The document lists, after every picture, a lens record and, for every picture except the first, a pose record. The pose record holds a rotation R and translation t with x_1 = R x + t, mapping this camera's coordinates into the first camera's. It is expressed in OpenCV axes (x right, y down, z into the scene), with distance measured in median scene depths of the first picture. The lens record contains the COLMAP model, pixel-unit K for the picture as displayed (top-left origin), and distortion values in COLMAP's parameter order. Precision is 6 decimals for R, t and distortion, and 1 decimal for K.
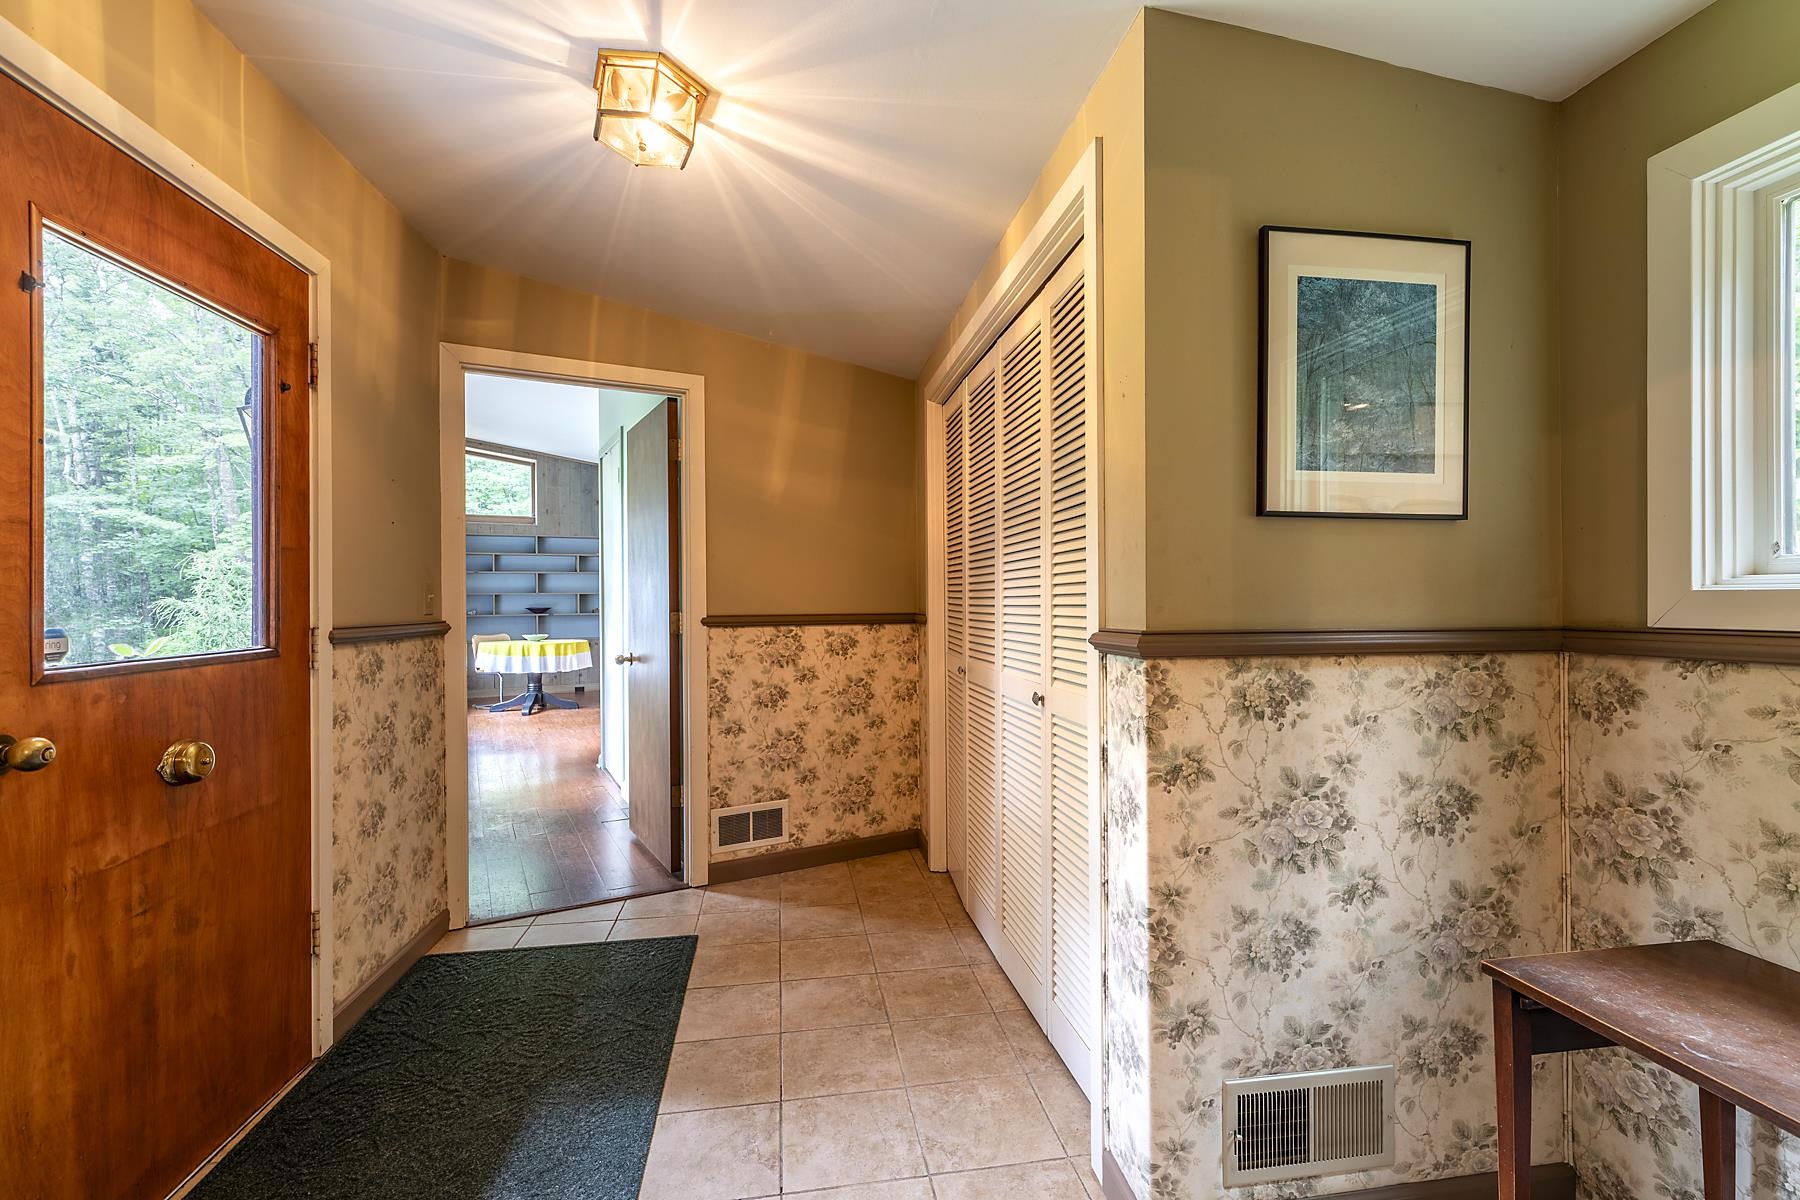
lens RADIAL K [[806.7, 0, 896.2], [0, 806.7, 603.2], [0, 0, 1]] dist [0.003225, 0.001951]
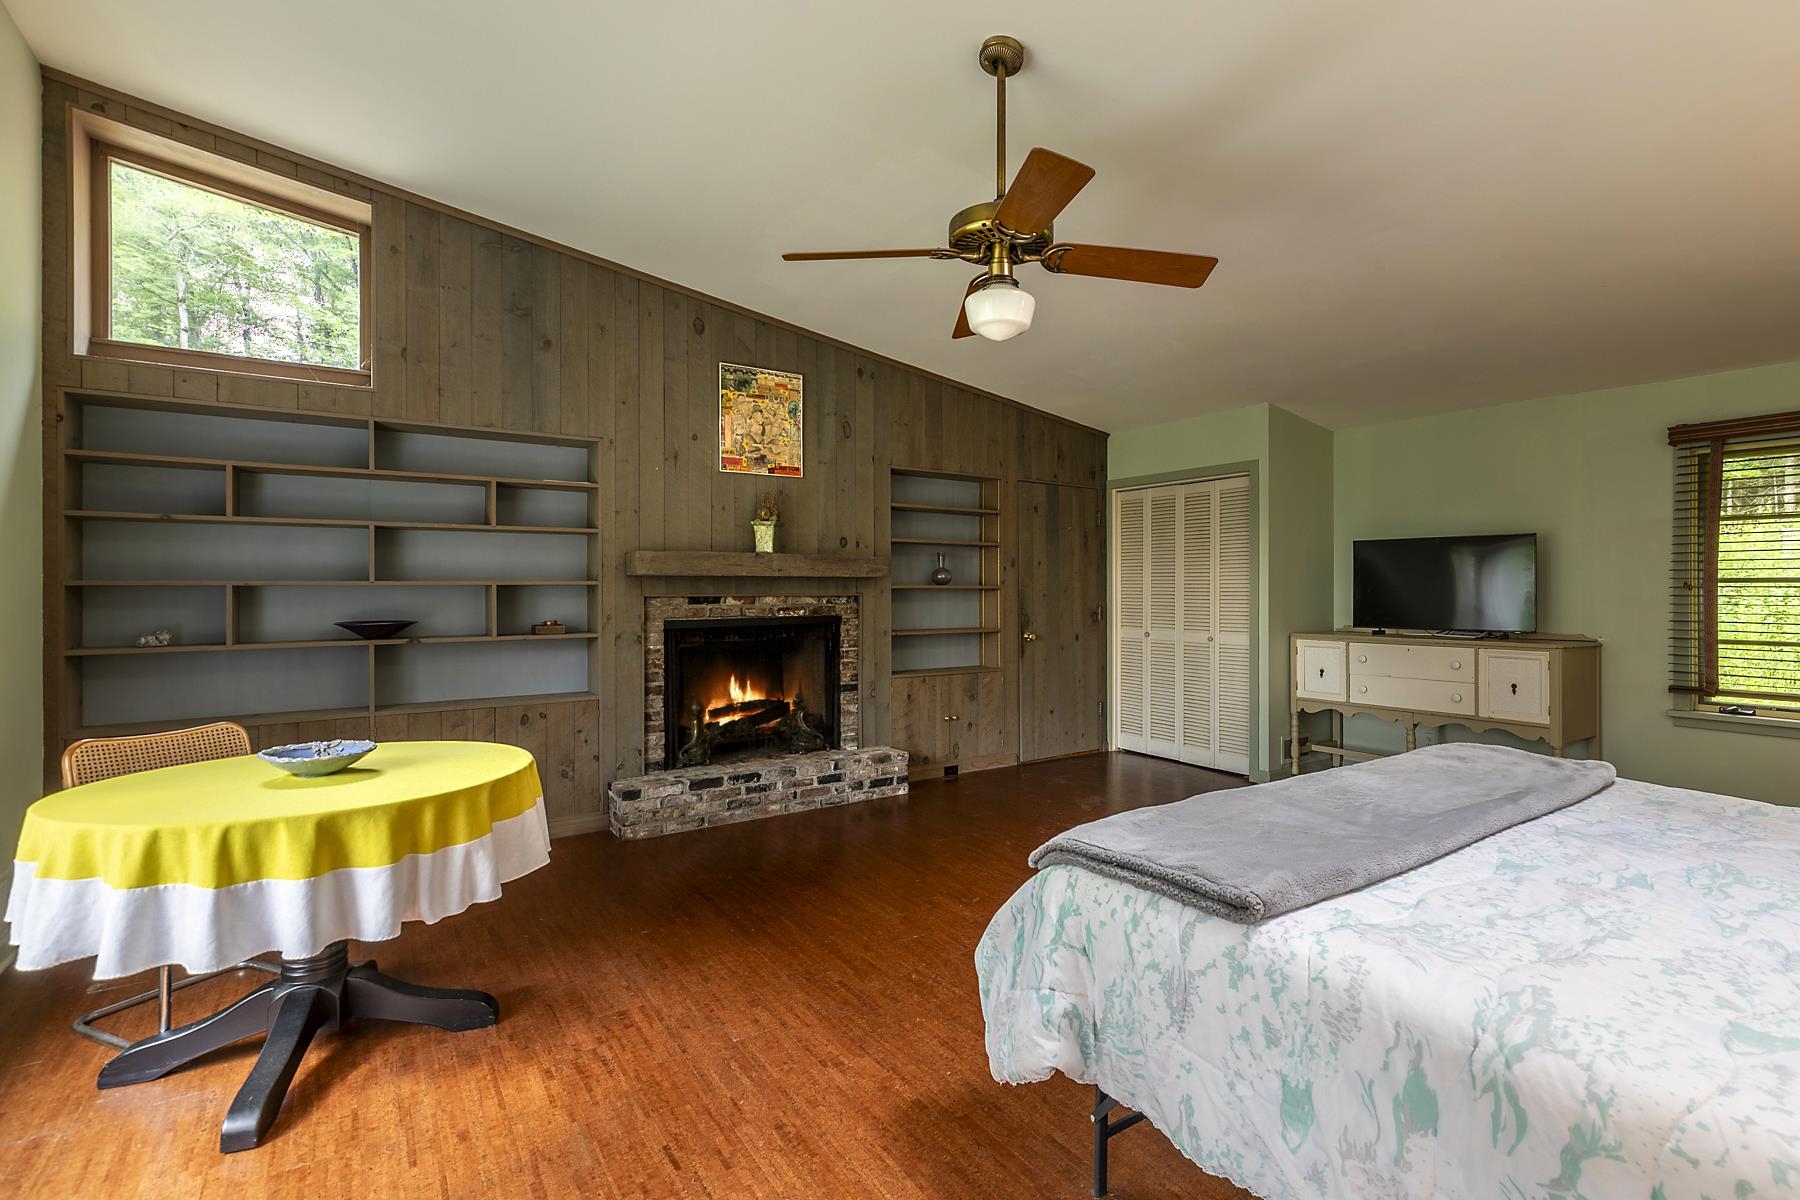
lens RADIAL K [[806.7, 0, 907.0], [0, 806.7, 594.4], [0, 0, 1]] dist [0.003225, 0.001951]
pose [[0.994631, 0.000371, 0.103481, -0.246591], [-0.000298, 1.000000, -0.000730, -0.006399], [-0.103481, 0.000695, 0.994631, 0.619107]]
